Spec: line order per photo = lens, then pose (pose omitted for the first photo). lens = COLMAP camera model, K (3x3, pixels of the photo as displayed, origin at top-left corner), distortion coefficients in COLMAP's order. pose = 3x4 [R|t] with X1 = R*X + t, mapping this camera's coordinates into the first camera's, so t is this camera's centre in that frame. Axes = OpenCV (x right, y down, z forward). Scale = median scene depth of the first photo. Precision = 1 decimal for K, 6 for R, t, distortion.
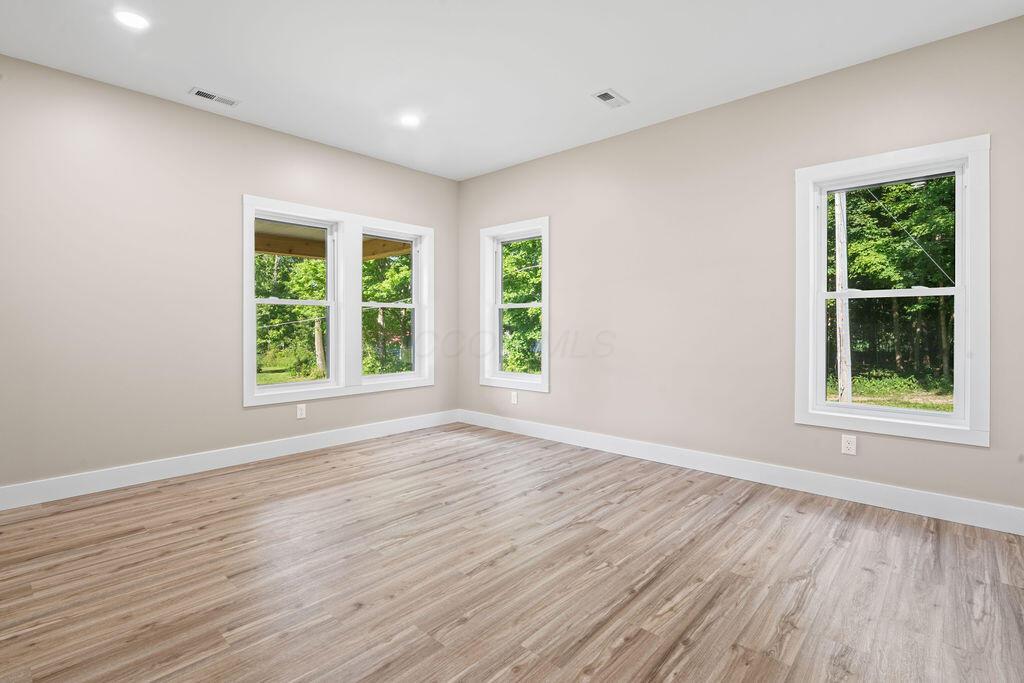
lens RADIAL K [[489.5, 0, 513.2], [0, 489.5, 320.7], [0, 0, 1]] dist [-0.010139, 0.000048]
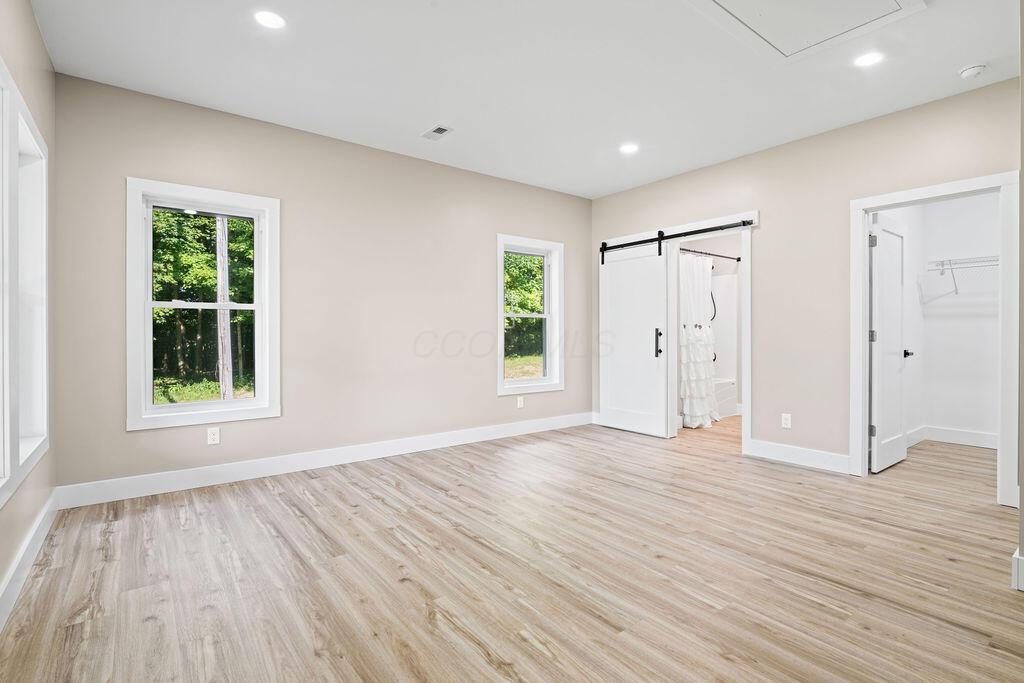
lens RADIAL K [[485.3, 0, 515.4], [0, 485.3, 330.1], [0, 0, 1]] dist [0.000365, -0.000108]
pose [[0.177117, 0.002863, 0.984186, -0.929051], [-0.004394, 0.999988, -0.002118, 0.002463], [-0.984180, -0.003950, 0.177128, 0.658824]]
